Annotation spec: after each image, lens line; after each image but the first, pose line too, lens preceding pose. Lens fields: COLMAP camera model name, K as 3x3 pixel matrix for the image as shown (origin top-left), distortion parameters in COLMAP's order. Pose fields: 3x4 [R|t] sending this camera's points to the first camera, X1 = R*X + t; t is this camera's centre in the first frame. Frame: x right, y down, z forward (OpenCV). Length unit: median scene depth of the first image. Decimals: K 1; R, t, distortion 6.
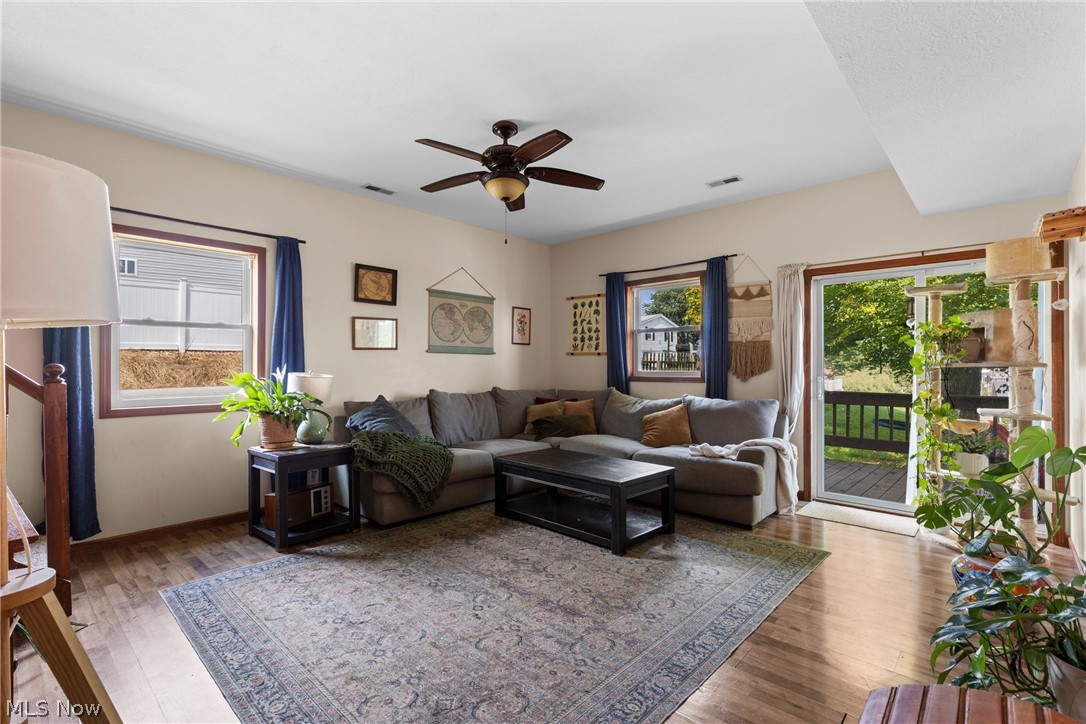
lens RADIAL K [[490.5, 0, 549.5], [0, 490.5, 358.6], [0, 0, 1]] dist [0.008649, -0.001079]
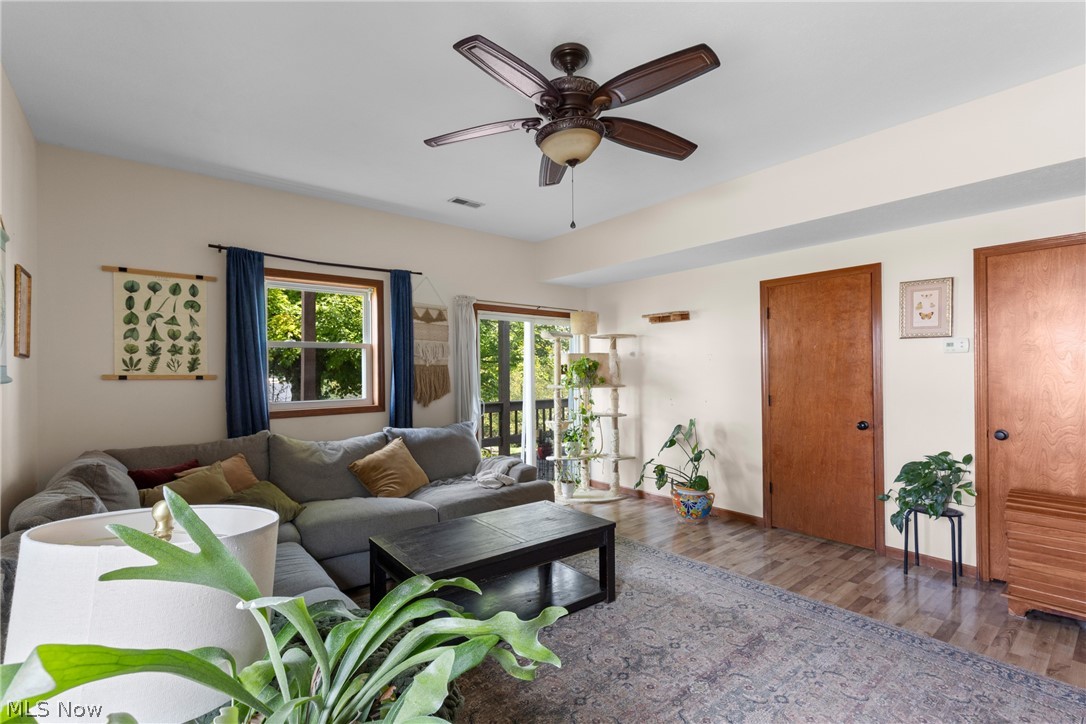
lens RADIAL K [[490.5, 0, 532.4], [0, 490.5, 369.1], [0, 0, 1]] dist [0.008649, -0.001079]
pose [[0.155658, 0.004539, 0.987801, -0.463906], [-0.005858, 0.999976, -0.003672, -0.022208], [-0.987794, -0.005215, 0.155681, 0.573495]]
